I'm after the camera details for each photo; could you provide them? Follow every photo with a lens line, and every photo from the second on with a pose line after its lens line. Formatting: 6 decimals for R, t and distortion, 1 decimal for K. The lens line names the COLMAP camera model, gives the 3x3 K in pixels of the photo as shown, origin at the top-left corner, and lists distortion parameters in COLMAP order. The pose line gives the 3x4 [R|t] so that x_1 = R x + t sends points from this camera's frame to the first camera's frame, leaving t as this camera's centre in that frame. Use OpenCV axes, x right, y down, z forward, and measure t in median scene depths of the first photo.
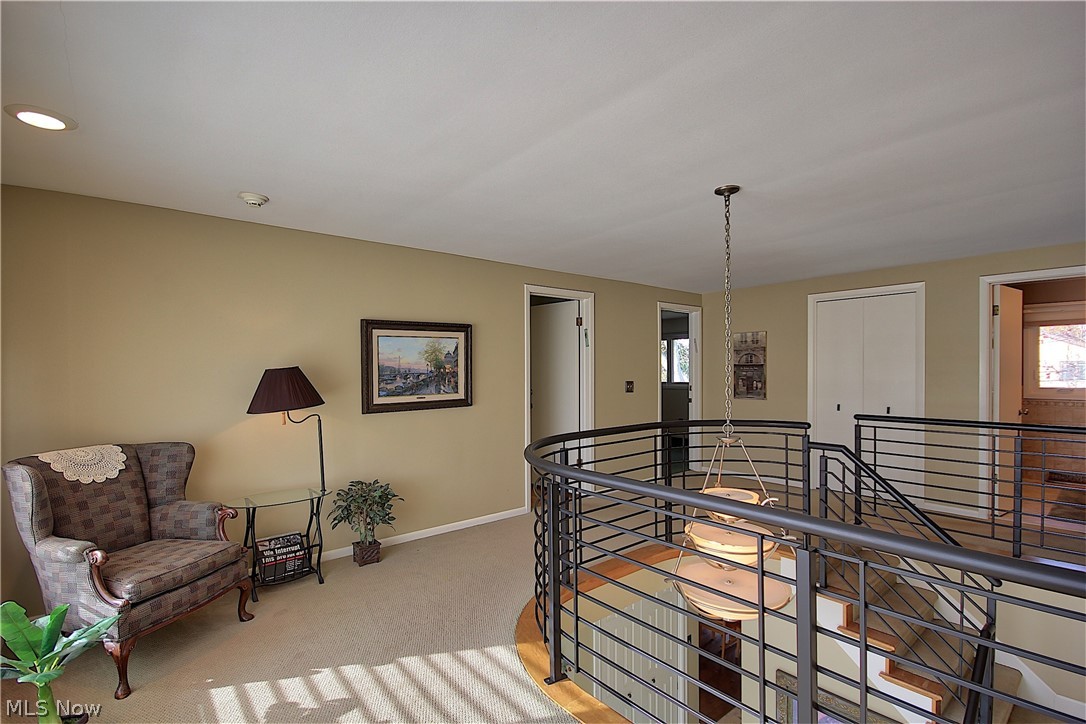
lens RADIAL K [[506.5, 0, 542.2], [0, 506.5, 376.1], [0, 0, 1]] dist [0.003348, -0.010584]
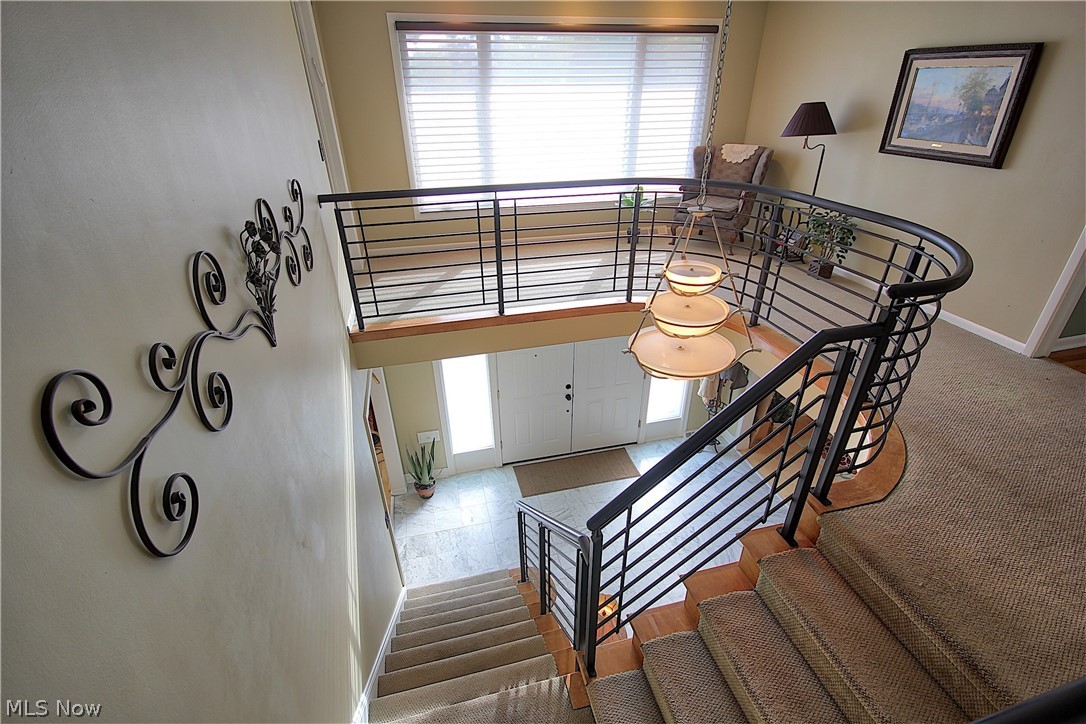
lens RADIAL K [[506.5, 0, 542.2], [0, 506.5, 376.1], [0, 0, 1]] dist [0.003348, -0.010584]
pose [[-0.413310, 0.468520, -0.780809, 0.929786], [0.003187, 0.858215, 0.513280, -0.066265], [0.910585, 0.209656, -0.356202, 0.766649]]
